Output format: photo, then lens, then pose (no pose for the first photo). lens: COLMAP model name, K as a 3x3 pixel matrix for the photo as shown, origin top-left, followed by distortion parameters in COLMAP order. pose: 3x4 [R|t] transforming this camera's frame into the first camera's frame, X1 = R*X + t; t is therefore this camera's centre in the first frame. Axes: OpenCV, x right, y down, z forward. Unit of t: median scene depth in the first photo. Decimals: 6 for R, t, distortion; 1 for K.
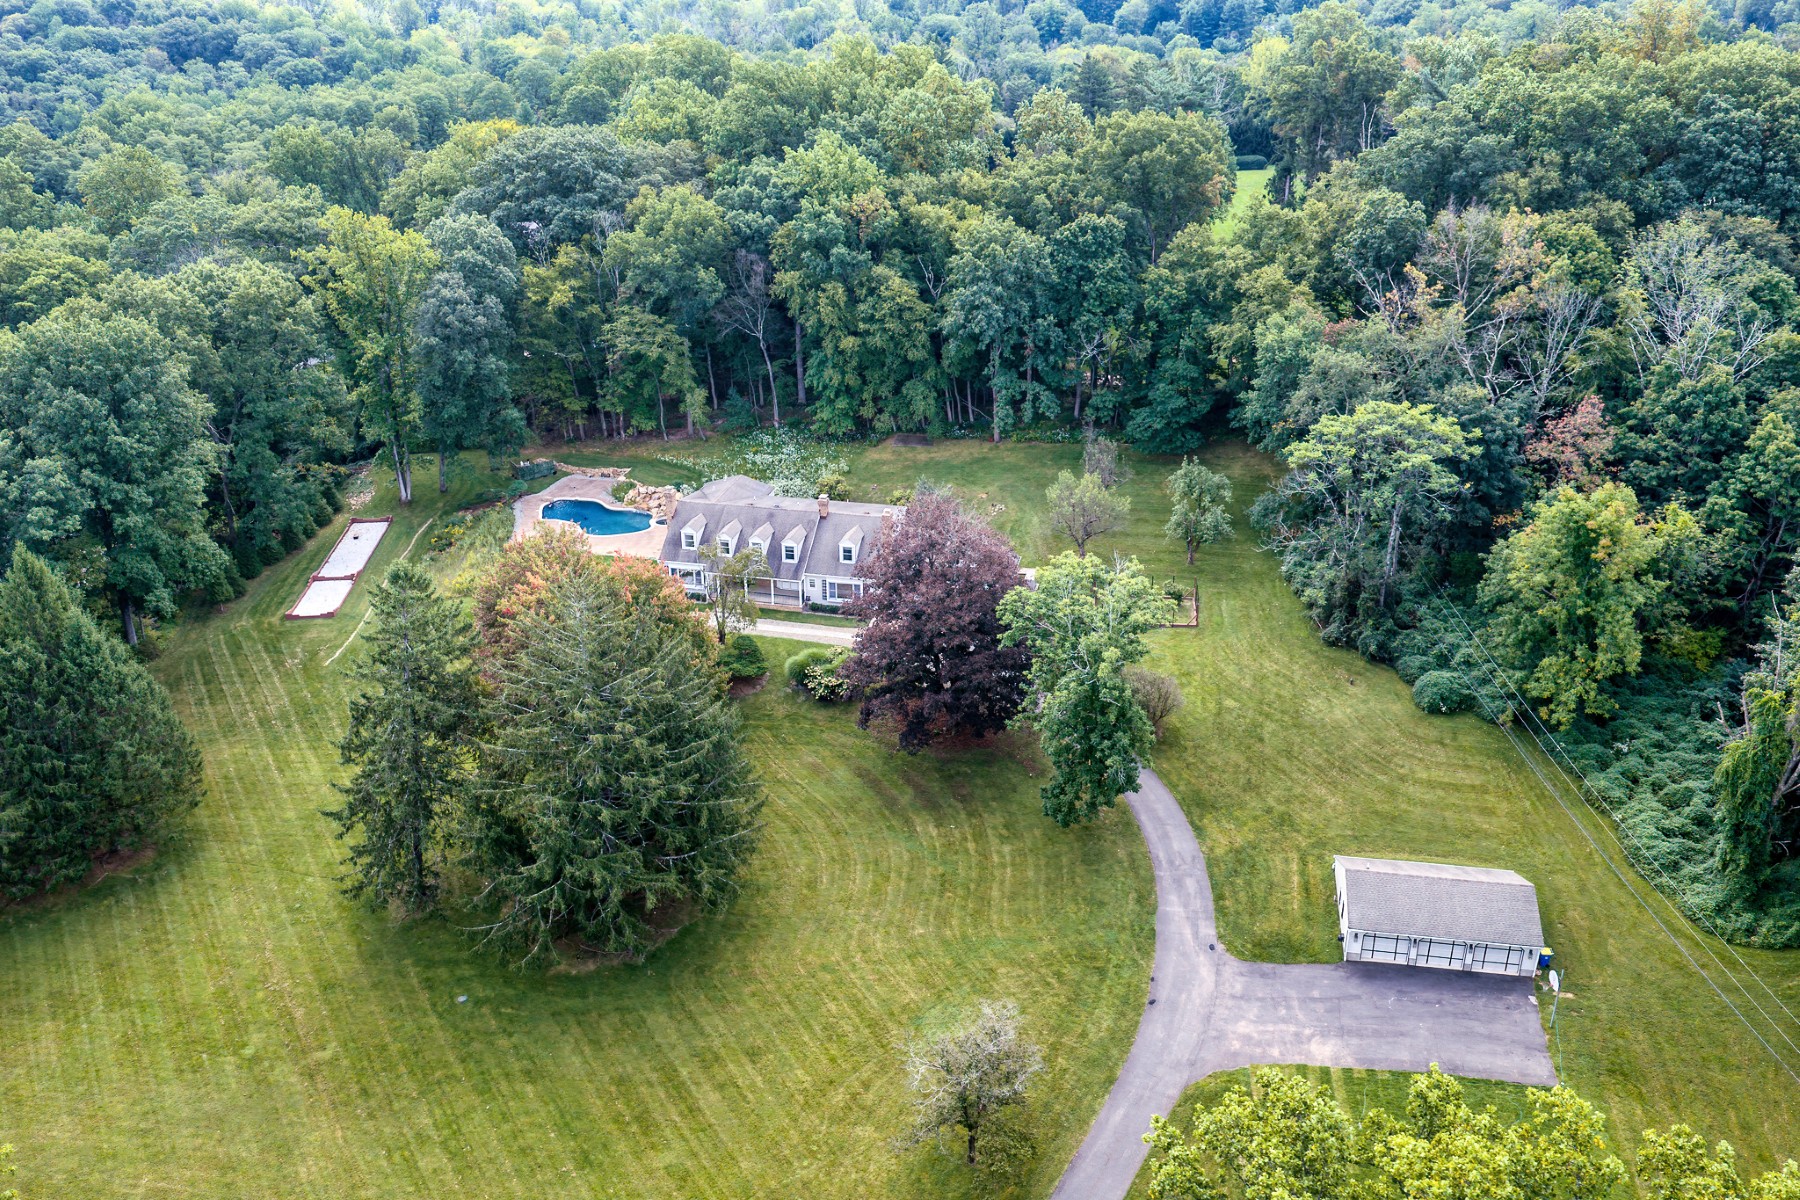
lens RADIAL K [[1481.4, 0, 900.0], [0, 1481.4, 600.0], [0, 0, 1]] dist [0.006034, -0.012772]
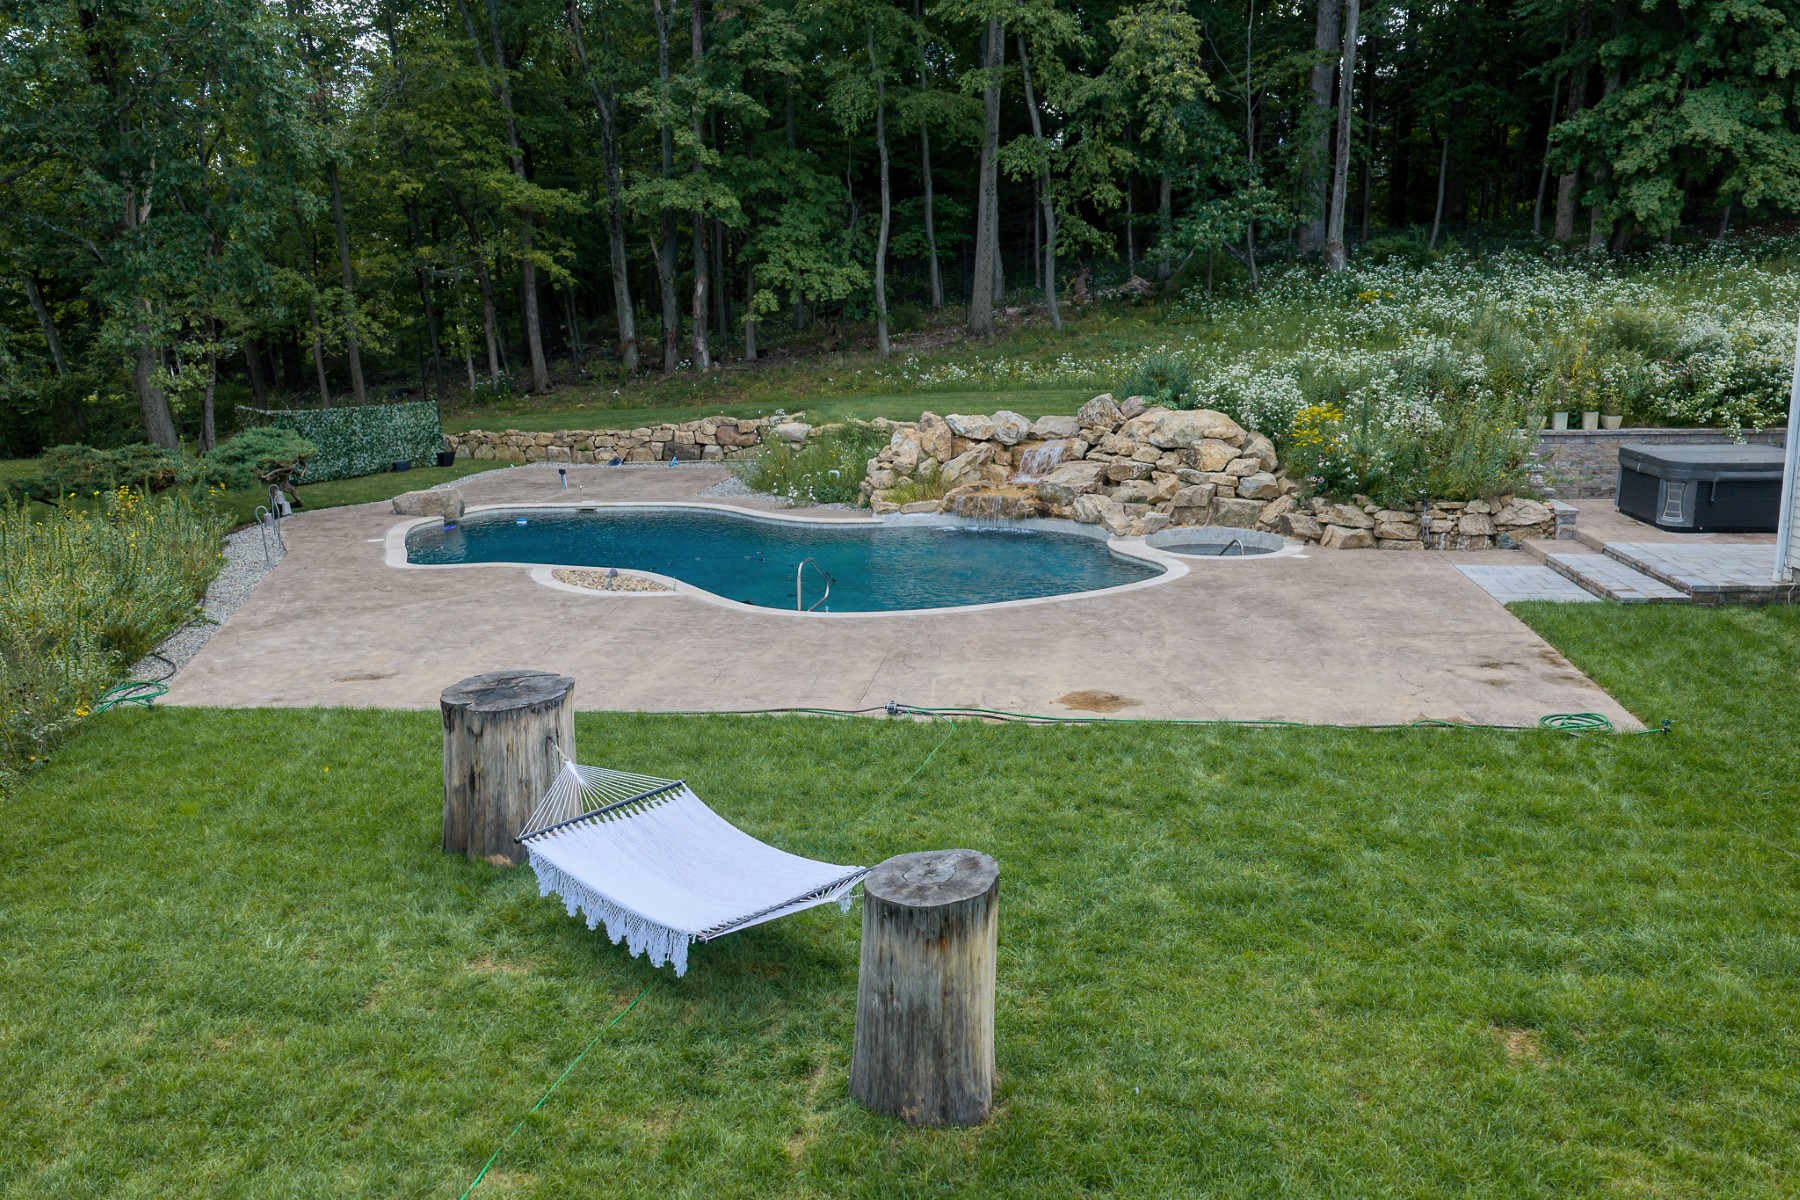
lens RADIAL K [[1506.1, 0, 900.0], [0, 1506.1, 600.0], [0, 0, 1]] dist [0.001306, -0.007685]
pose [[0.991994, -0.041003, 0.119443, -0.244720], [0.063936, 0.978713, -0.195023, -0.020735], [-0.108904, 0.201098, 0.973499, 0.982255]]
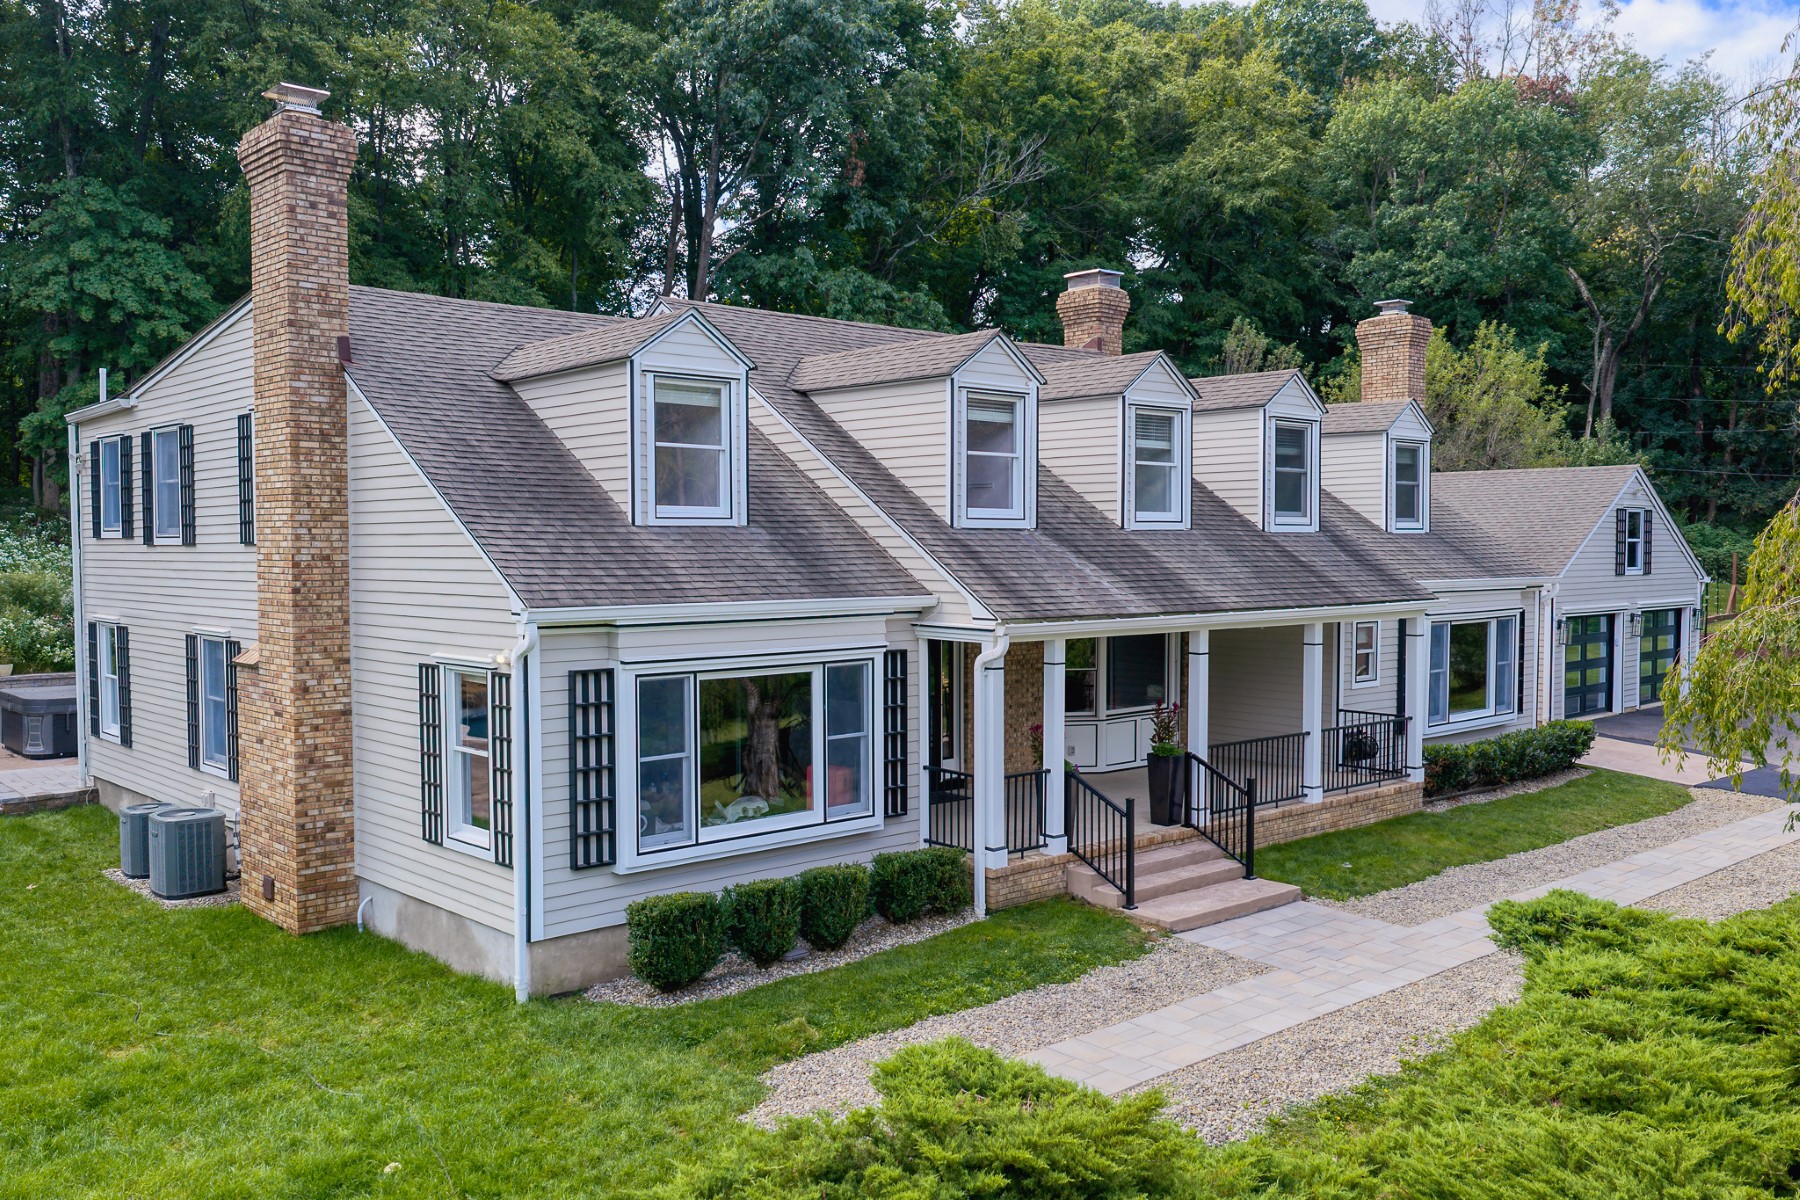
lens RADIAL K [[1481.4, 0, 900.0], [0, 1481.4, 600.0], [0, 0, 1]] dist [0.006034, -0.012772]
pose [[0.571776, -0.034367, 0.819689, -0.230858], [0.325691, 0.926527, -0.188341, -0.001144], [-0.752992, 0.374655, 0.540959, 0.937078]]
